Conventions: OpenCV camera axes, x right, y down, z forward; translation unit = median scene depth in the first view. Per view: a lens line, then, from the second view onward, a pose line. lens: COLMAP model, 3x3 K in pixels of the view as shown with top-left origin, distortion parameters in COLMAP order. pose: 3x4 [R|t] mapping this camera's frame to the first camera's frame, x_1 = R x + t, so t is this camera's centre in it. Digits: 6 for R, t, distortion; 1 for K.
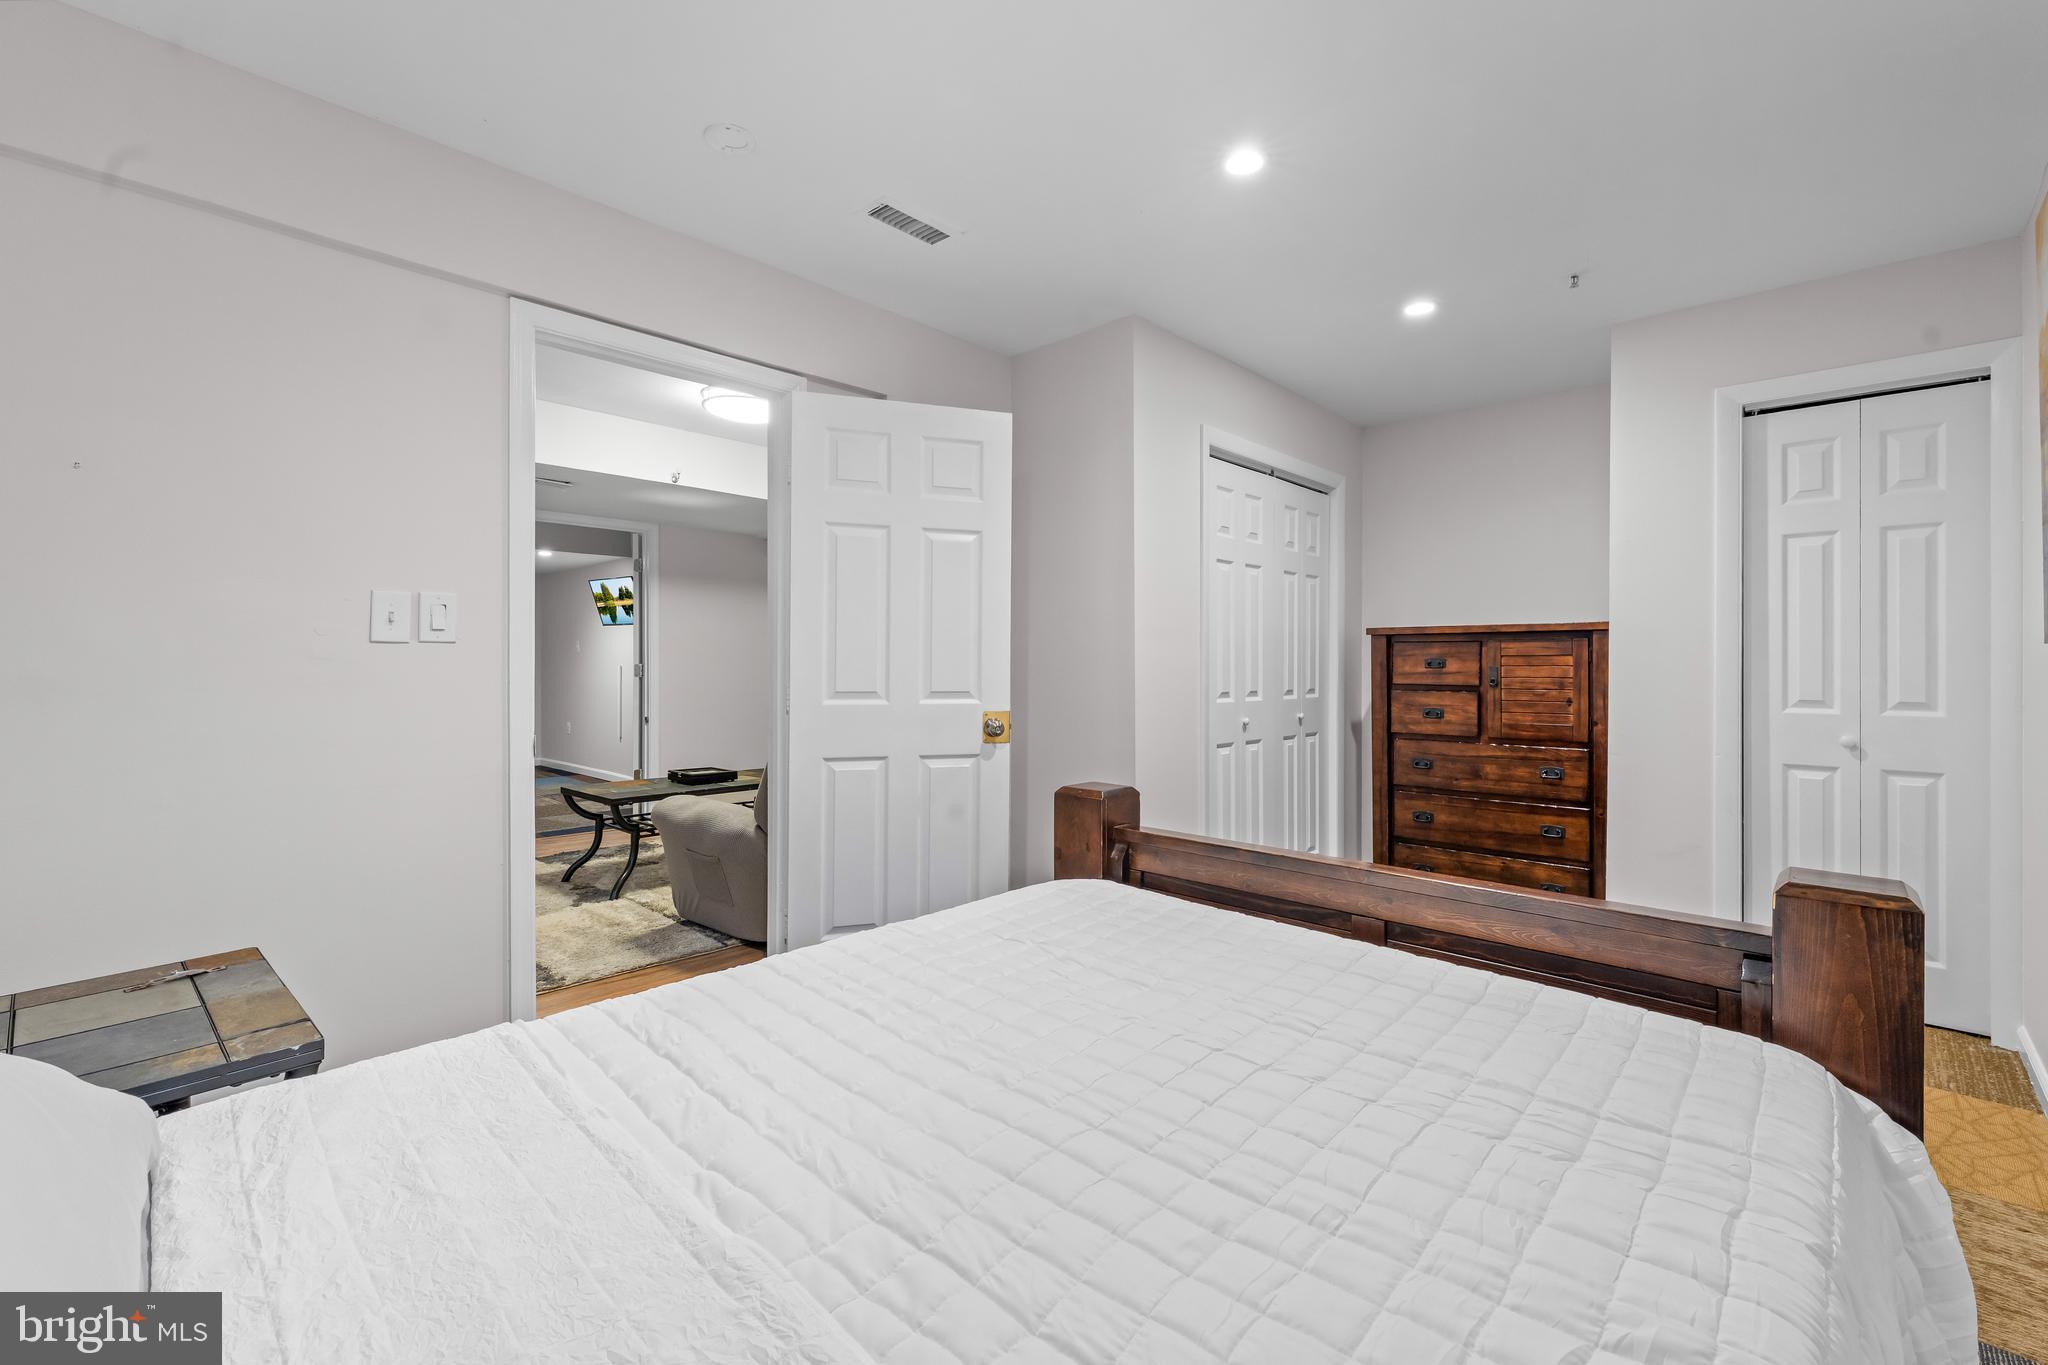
lens RADIAL K [[880.2, 0, 1029.6], [0, 880.2, 654.6], [0, 0, 1]] dist [0.000194, -0.000094]
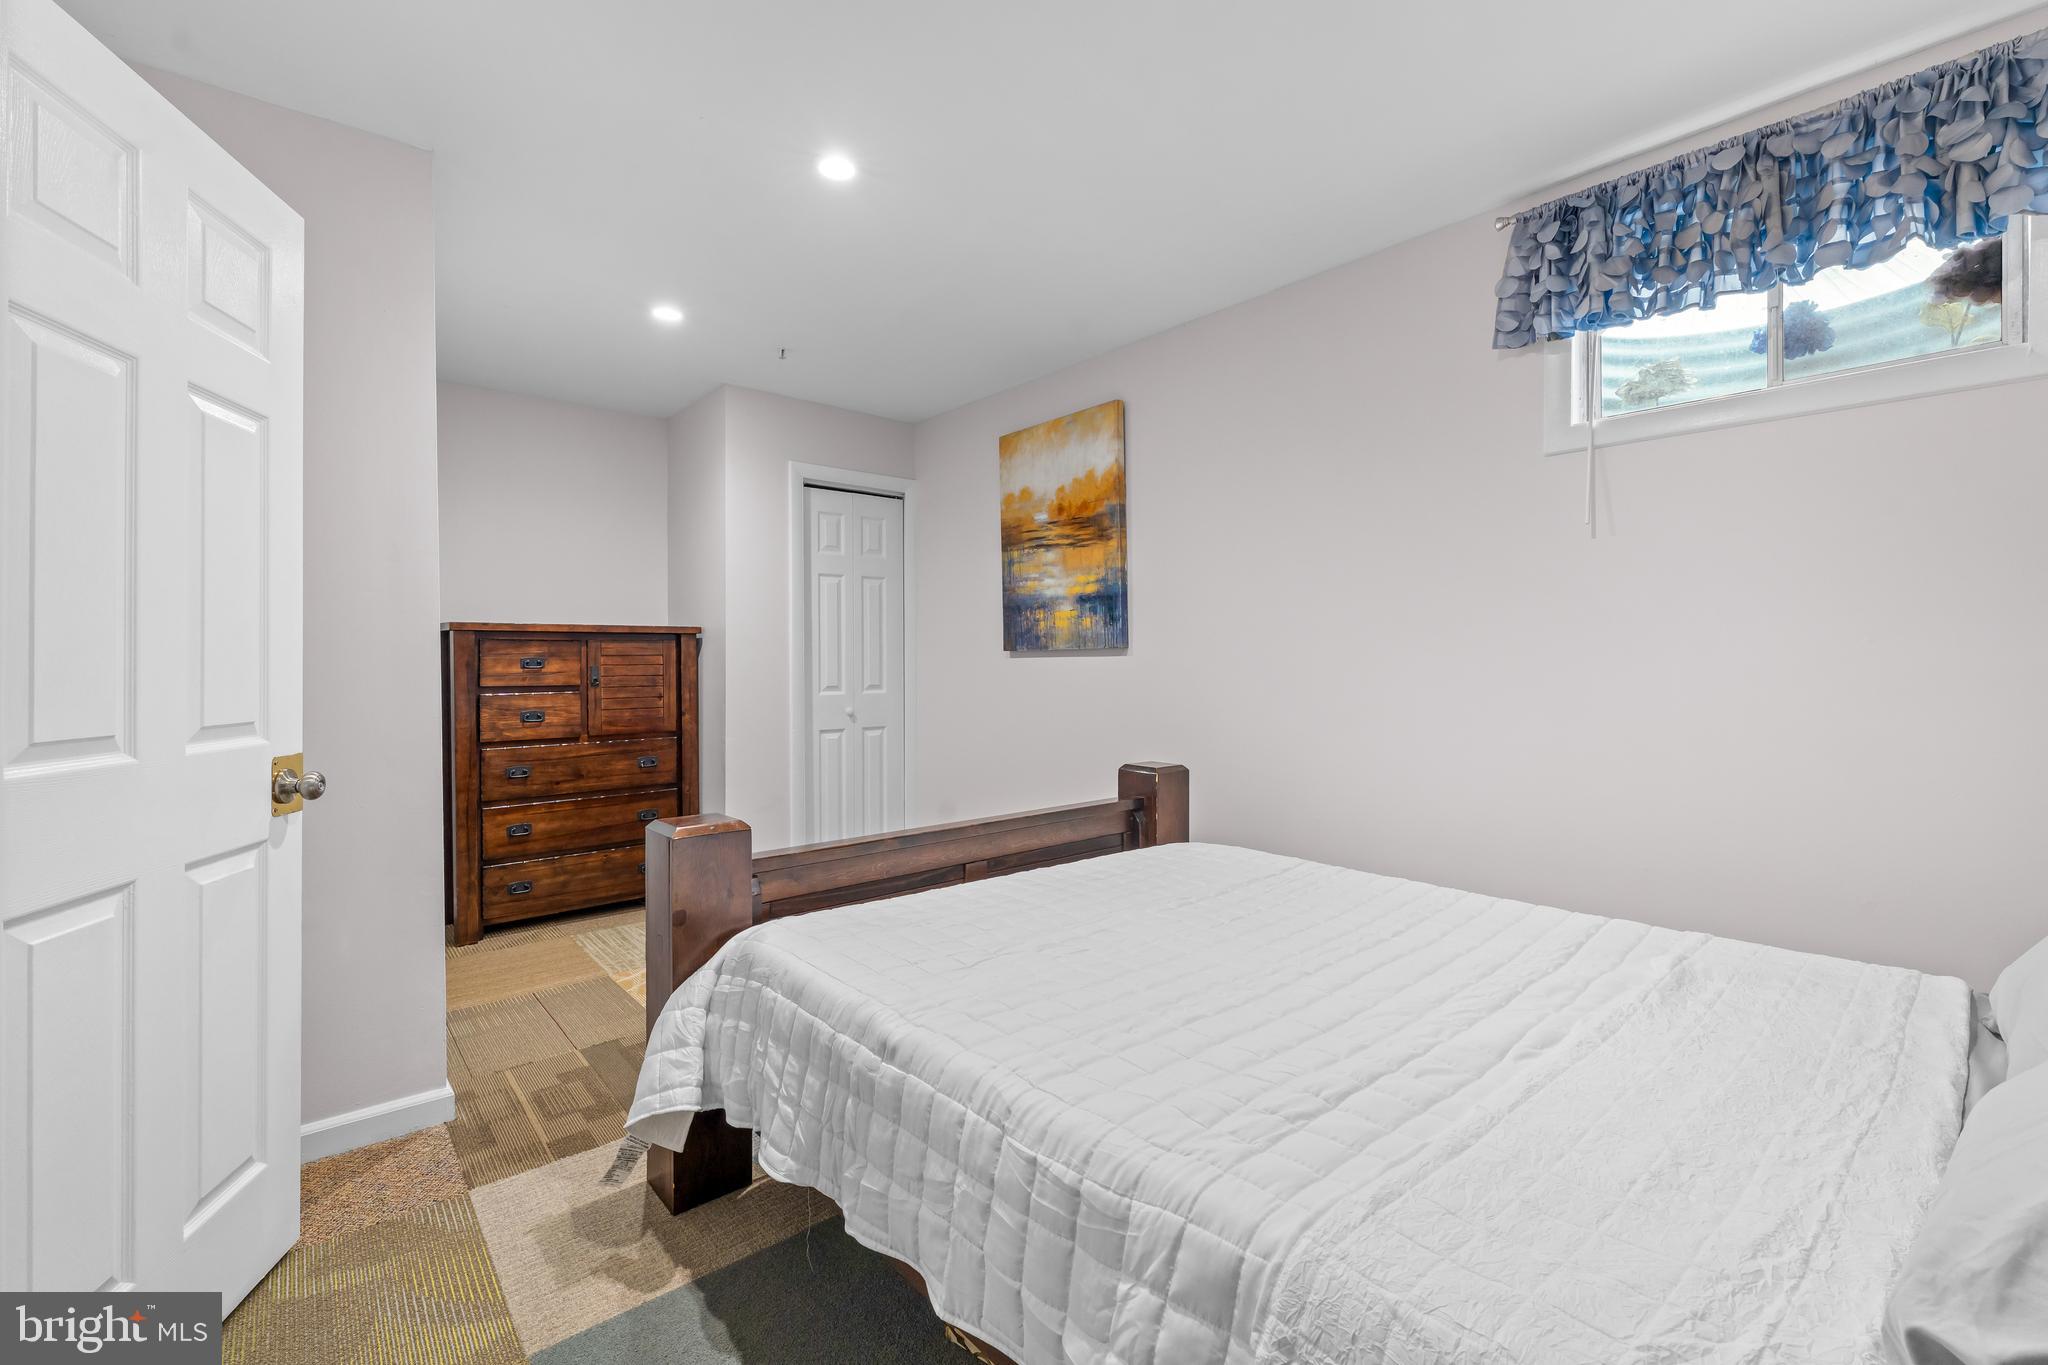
lens RADIAL K [[880.2, 0, 1029.6], [0, 880.2, 654.6], [0, 0, 1]] dist [0.000194, -0.000094]
pose [[0.093582, 0.003931, 0.995604, -0.459184], [-0.005350, 0.999980, -0.003446, 0.001341], [-0.995597, -0.005004, 0.093601, 0.422121]]
